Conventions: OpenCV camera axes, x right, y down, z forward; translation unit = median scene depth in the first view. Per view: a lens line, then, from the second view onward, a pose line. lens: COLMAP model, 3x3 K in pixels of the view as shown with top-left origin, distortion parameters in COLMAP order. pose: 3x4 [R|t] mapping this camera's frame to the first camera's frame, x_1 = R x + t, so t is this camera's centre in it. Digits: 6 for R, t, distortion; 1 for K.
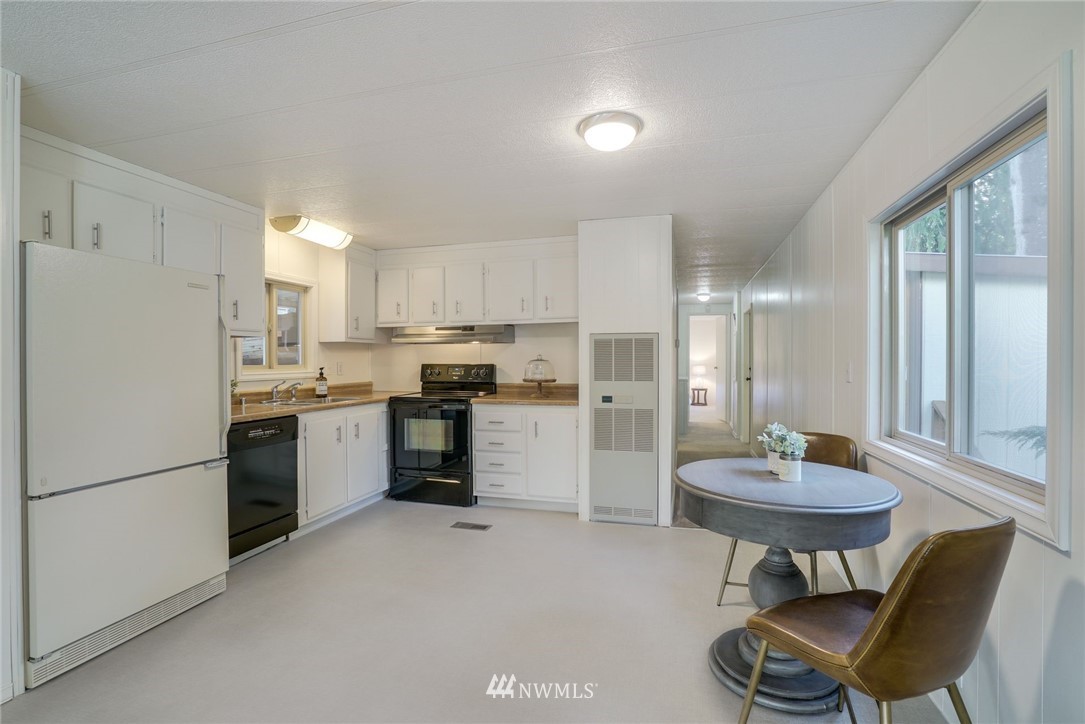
lens RADIAL K [[512.3, 0, 542.5], [0, 512.3, 362.0], [0, 0, 1]] dist [-0.014684, 0.000567]
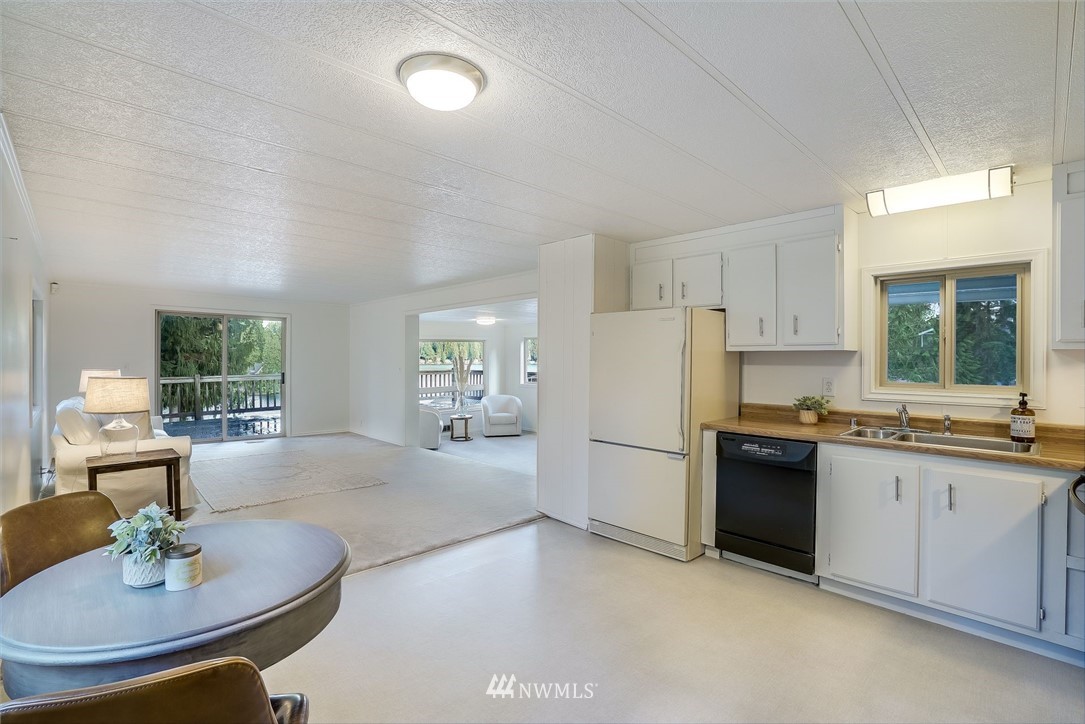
lens RADIAL K [[488.3, 0, 542.5], [0, 488.3, 362.0], [0, 0, 1]] dist [-0.013536, 0.000014]
pose [[-0.504987, 0.006199, -0.863105, 0.347366], [-0.005348, 0.999933, 0.010310, -0.028238], [0.863110, 0.009822, -0.504920, 0.784870]]
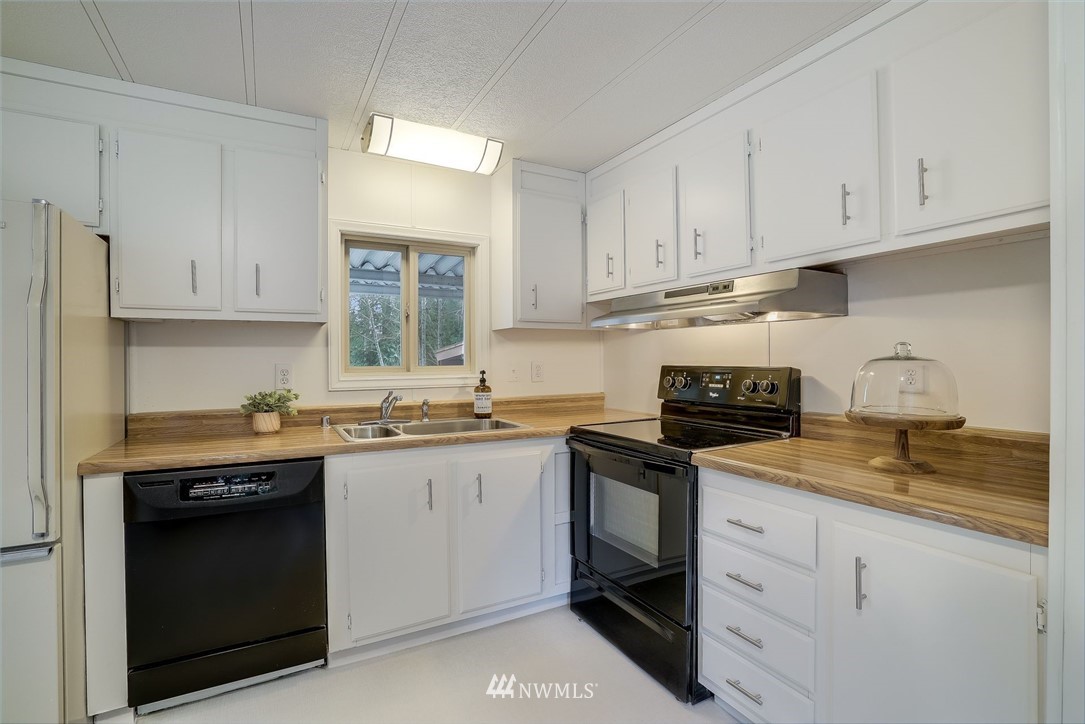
lens RADIAL K [[512.3, 0, 542.5], [0, 512.3, 362.0], [0, 0, 1]] dist [-0.014684, 0.000567]
pose [[0.697325, 0.003228, -0.716747, 0.071233], [0.000440, 0.999988, 0.004932, -0.002879], [0.716755, -0.003754, 0.697315, 0.604172]]
